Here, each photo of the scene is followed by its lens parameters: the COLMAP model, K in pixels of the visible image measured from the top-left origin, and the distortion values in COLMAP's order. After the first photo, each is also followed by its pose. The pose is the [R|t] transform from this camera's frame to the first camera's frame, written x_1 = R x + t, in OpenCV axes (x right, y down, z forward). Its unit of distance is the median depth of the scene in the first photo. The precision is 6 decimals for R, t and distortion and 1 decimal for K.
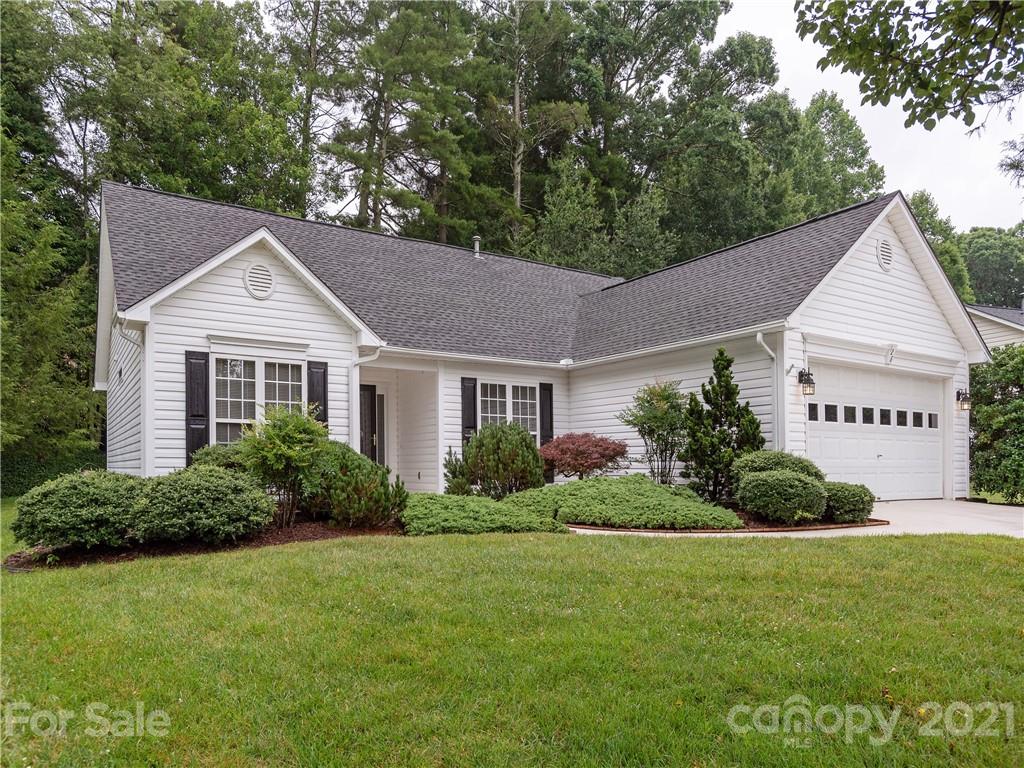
lens RADIAL K [[676.7, 0, 512.0], [0, 676.7, 384.0], [0, 0, 1]] dist [-0.016169, 0.004992]
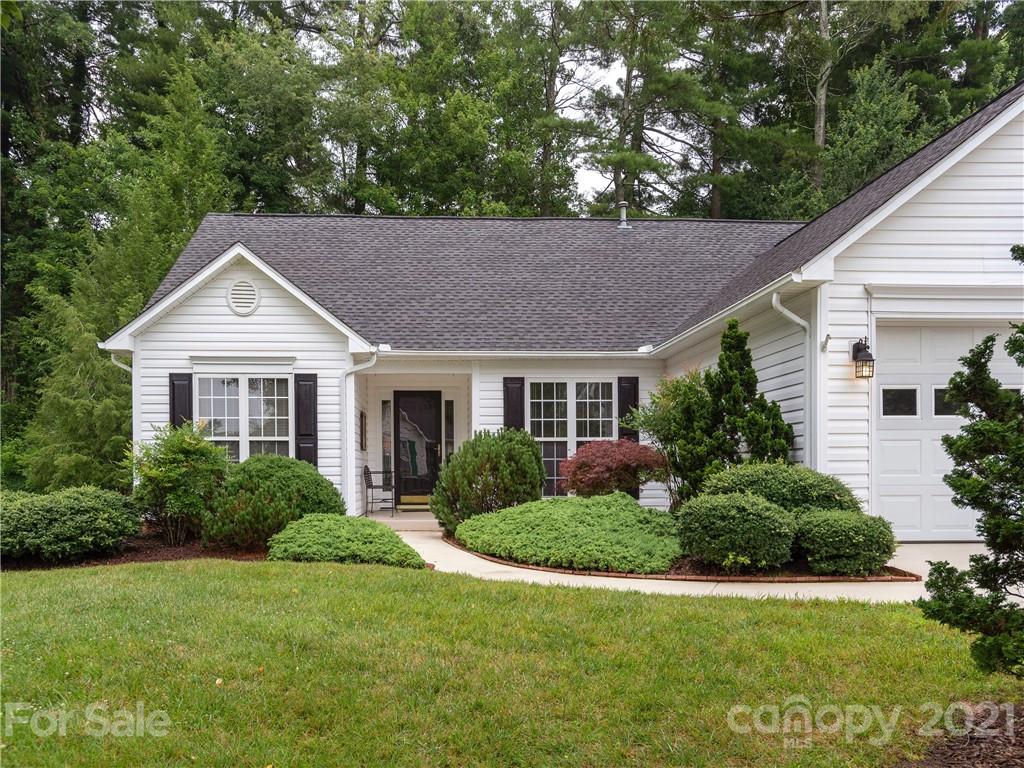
lens RADIAL K [[774.9, 0, 512.0], [0, 774.9, 384.0], [0, 0, 1]] dist [0.007480, -0.000978]
pose [[0.884758, -0.056102, -0.462661, 0.483360], [0.060642, 0.998147, -0.005066, 0.004809], [0.462088, -0.023574, 0.886521, 0.159008]]
